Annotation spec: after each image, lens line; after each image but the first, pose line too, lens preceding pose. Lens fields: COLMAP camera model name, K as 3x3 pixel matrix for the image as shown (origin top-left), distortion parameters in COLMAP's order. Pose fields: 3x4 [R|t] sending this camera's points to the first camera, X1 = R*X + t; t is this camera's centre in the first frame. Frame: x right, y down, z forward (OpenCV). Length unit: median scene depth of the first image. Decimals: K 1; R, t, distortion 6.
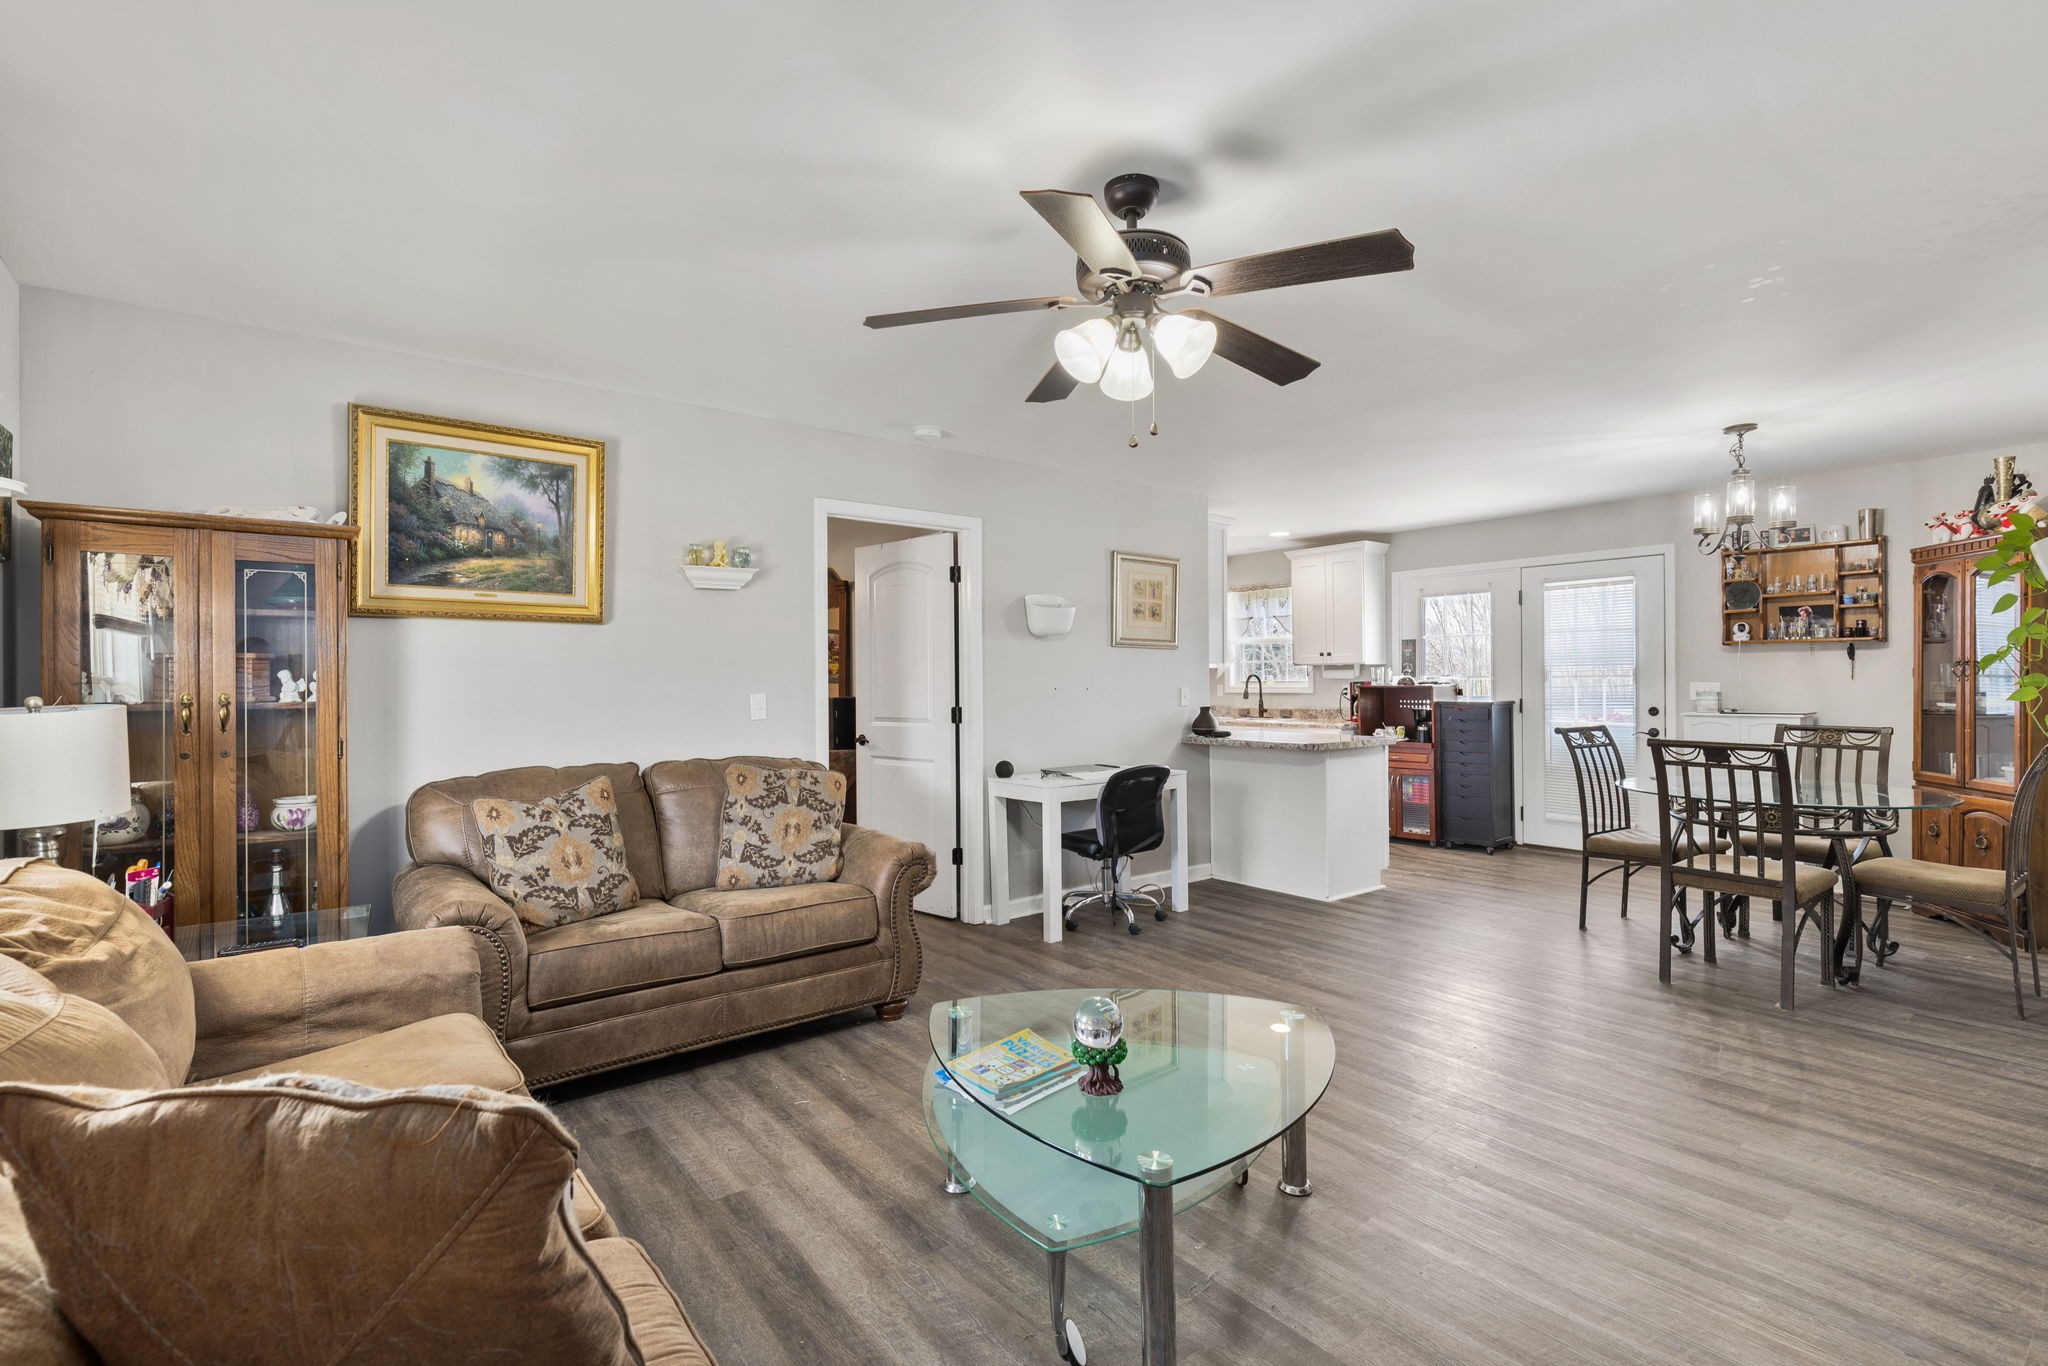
lens RADIAL K [[952.9, 0, 1024.3], [0, 952.9, 678.2], [0, 0, 1]] dist [-0.001757, -0.000907]
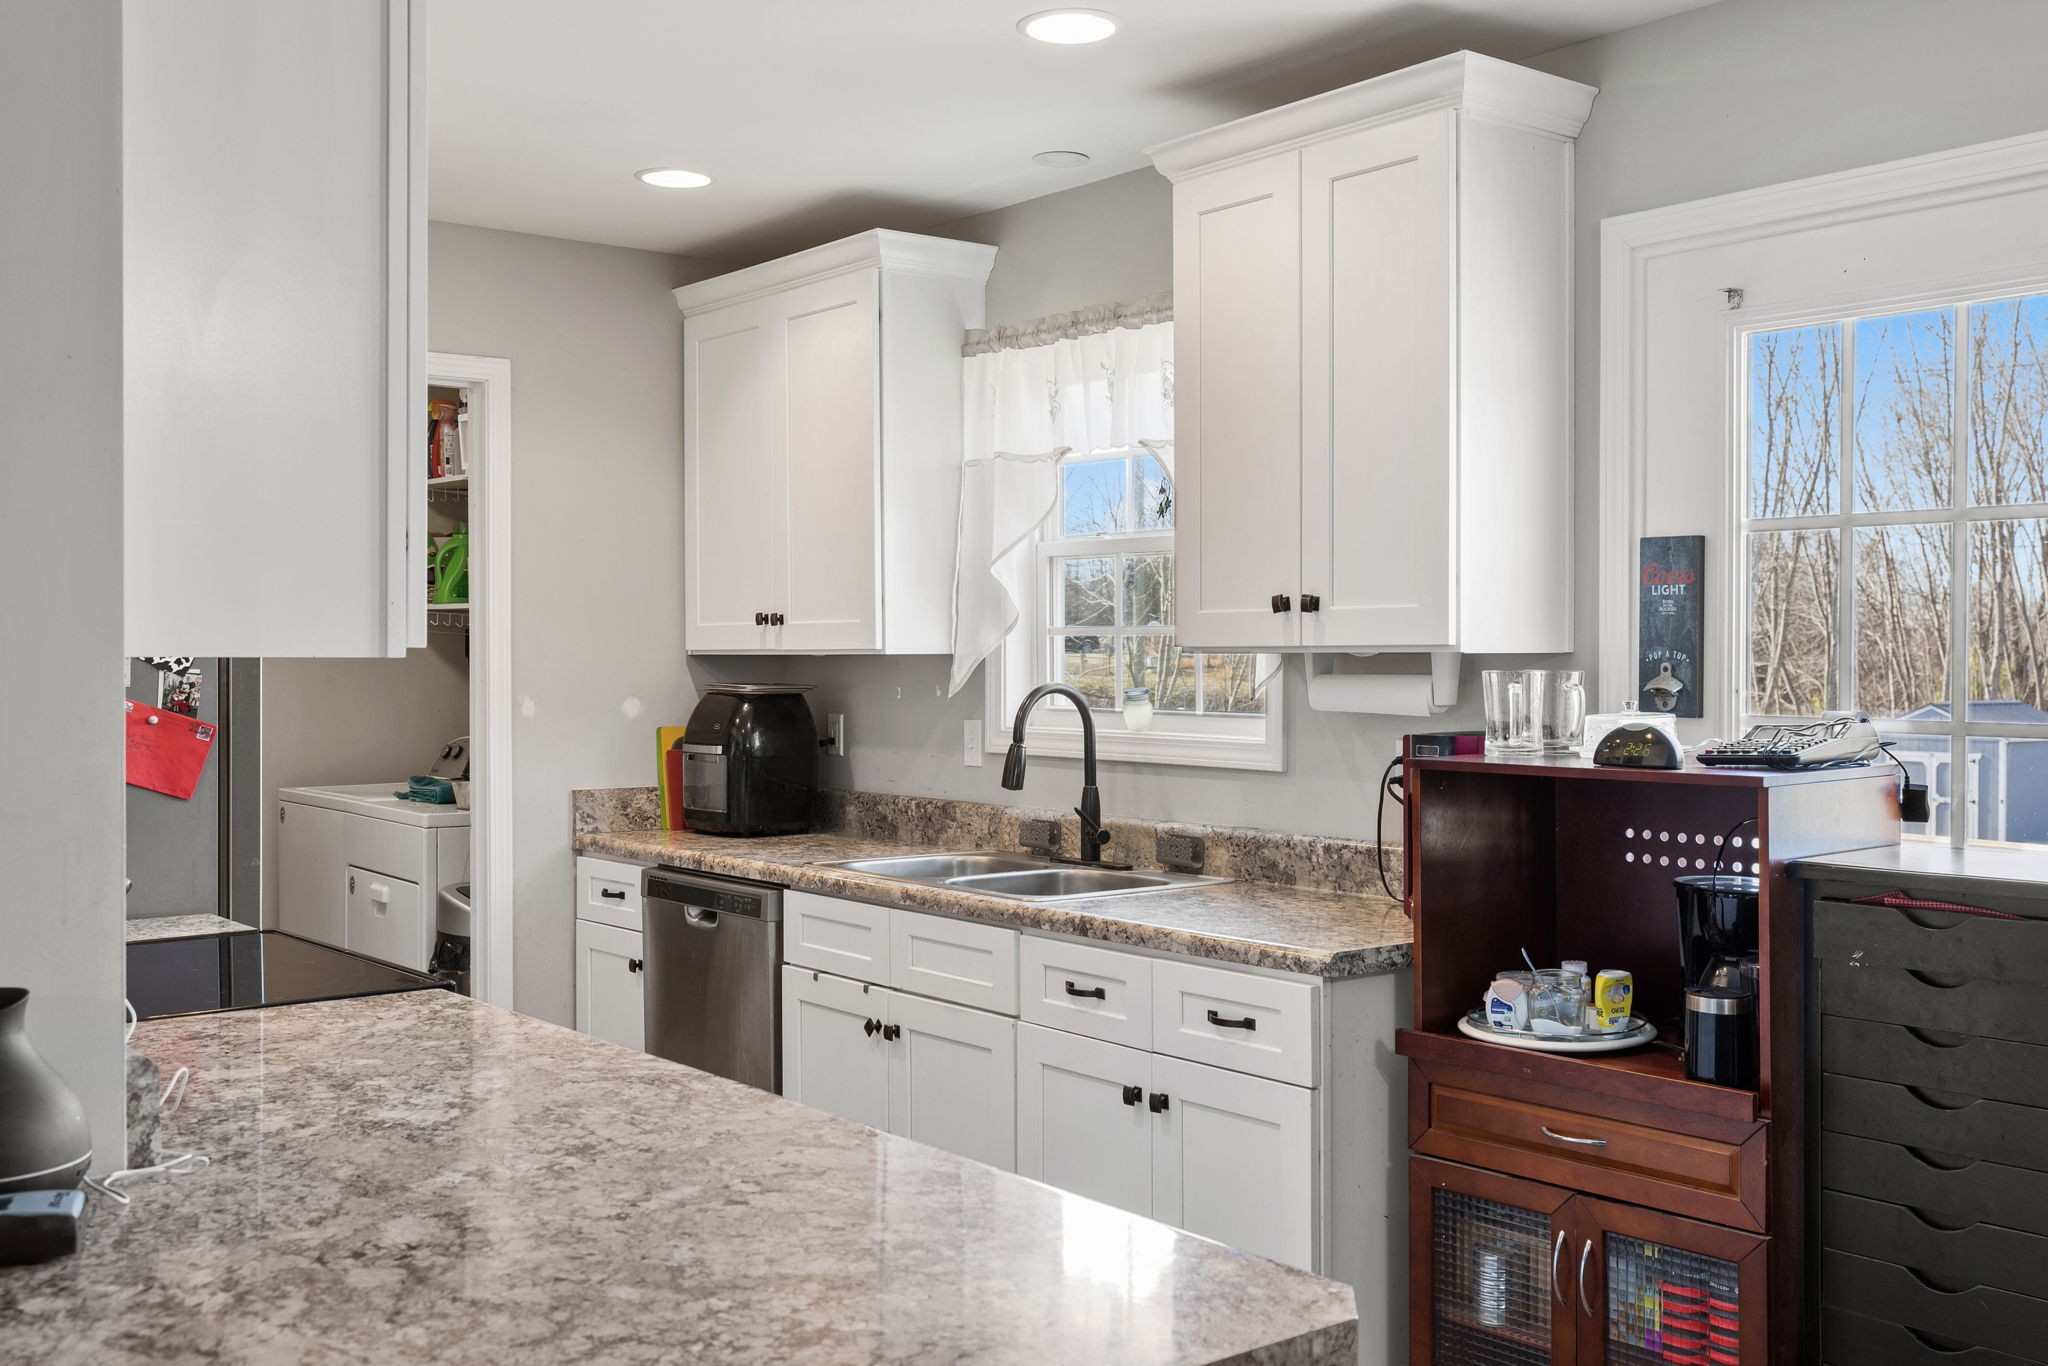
lens RADIAL K [[1953.7, 0, 1054.7], [0, 1953.7, 700.6], [0, 0, 1]] dist [0.002520, 0.017387]
pose [[0.999859, 0.009437, 0.013884, 0.285453], [-0.009832, 0.999540, 0.028675, -0.016961], [-0.013607, -0.028808, 0.999492, 0.623969]]
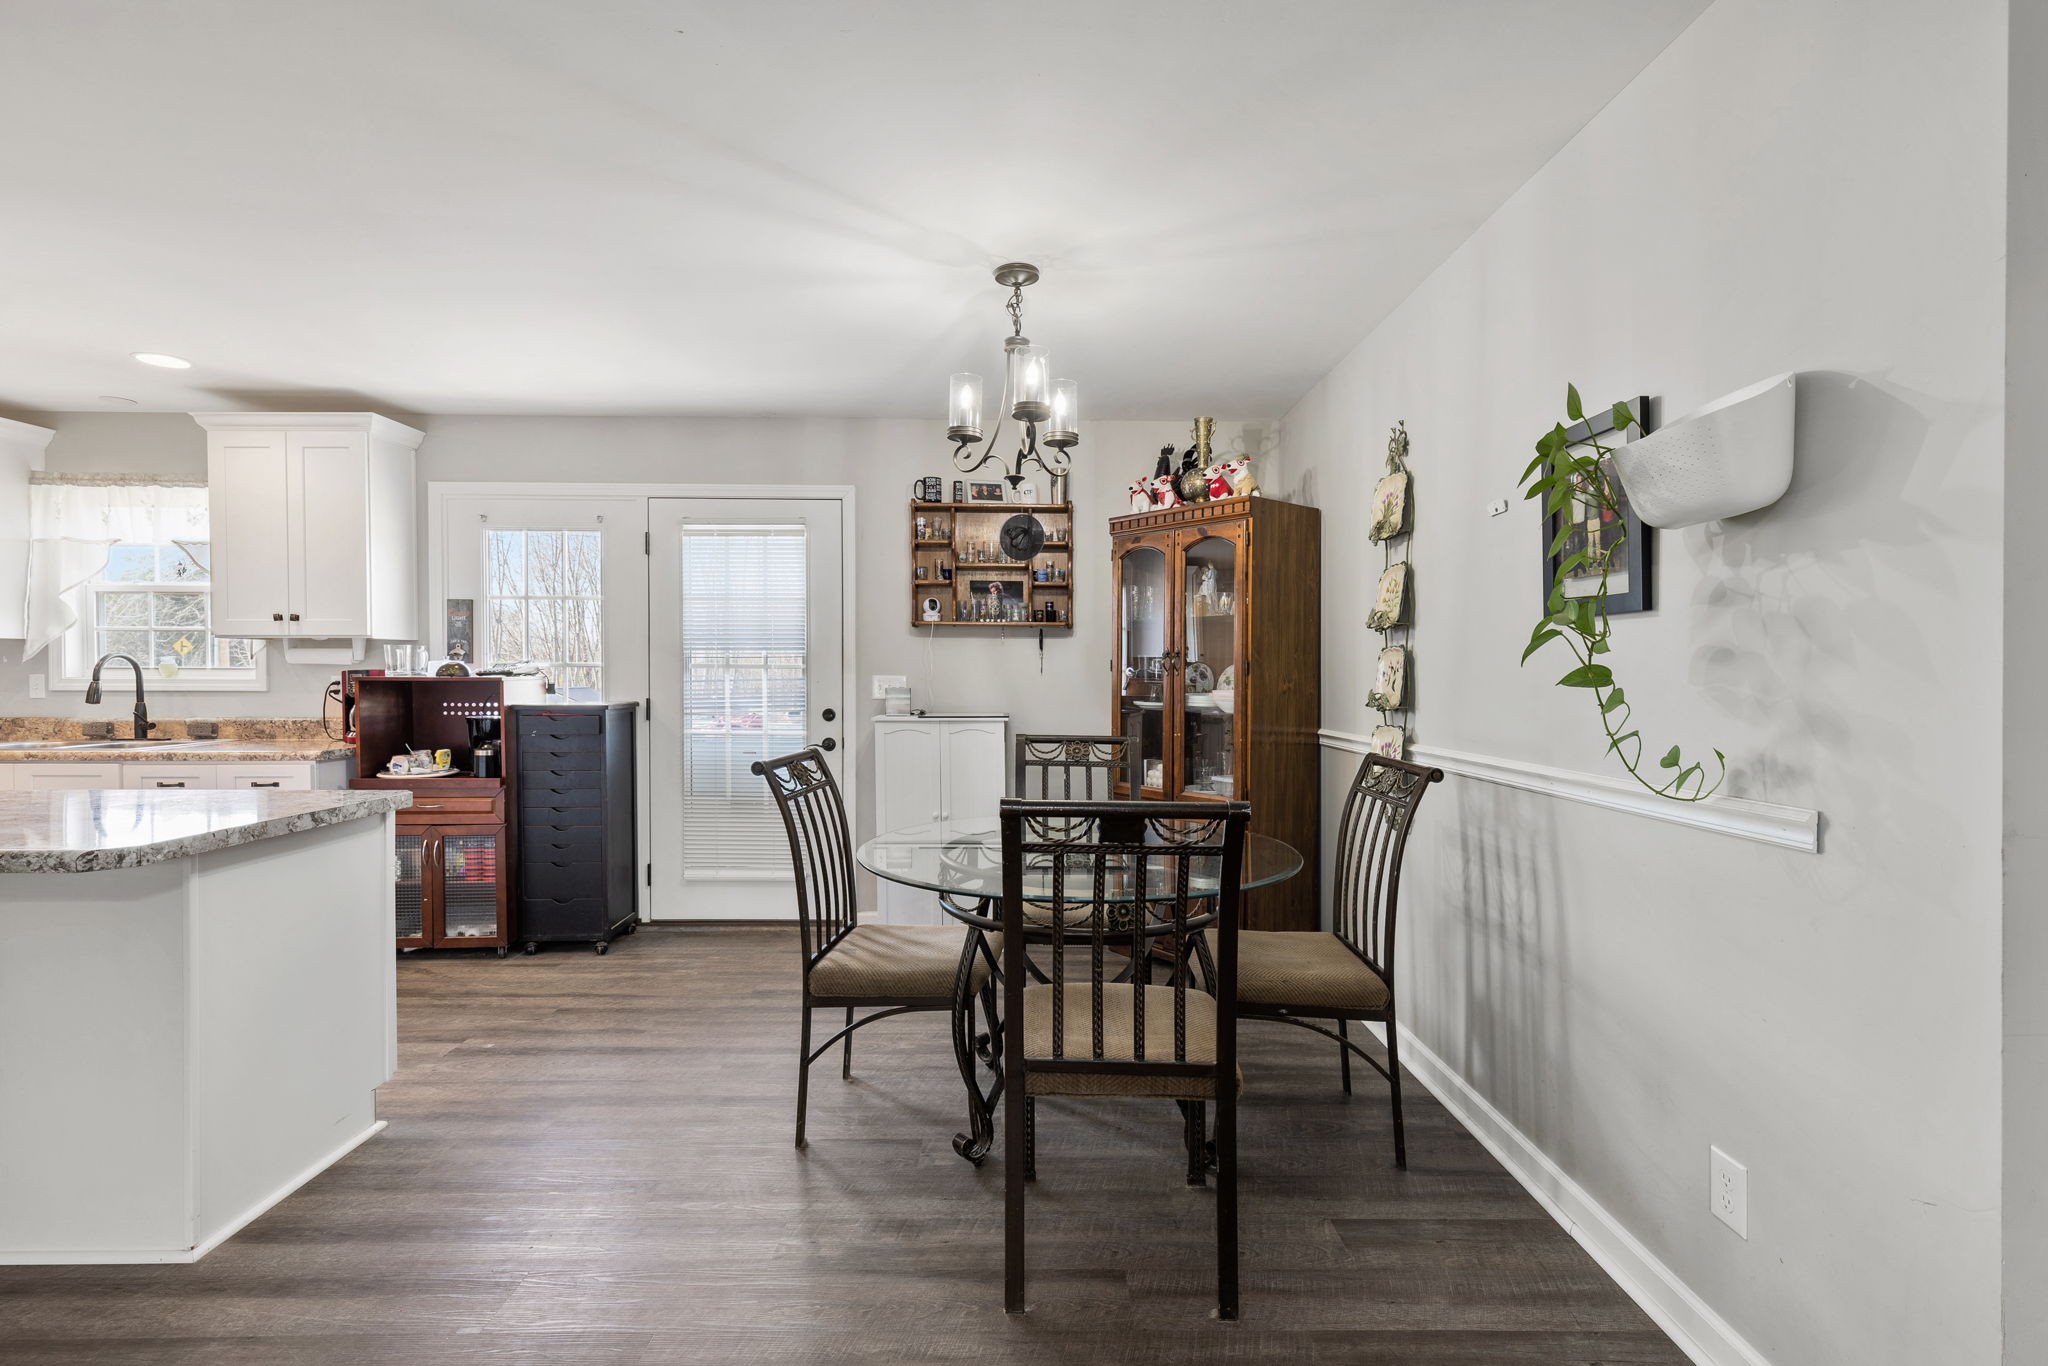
lens RADIAL K [[913.3, 0, 1034.3], [0, 913.3, 681.0], [0, 0, 1]] dist [0.003166, -0.001181]
pose [[0.601388, 0.000926, 0.798957, 0.180063], [-0.011056, 0.999913, 0.007163, 0.002122], [-0.798881, -0.013141, 0.601346, 0.410333]]
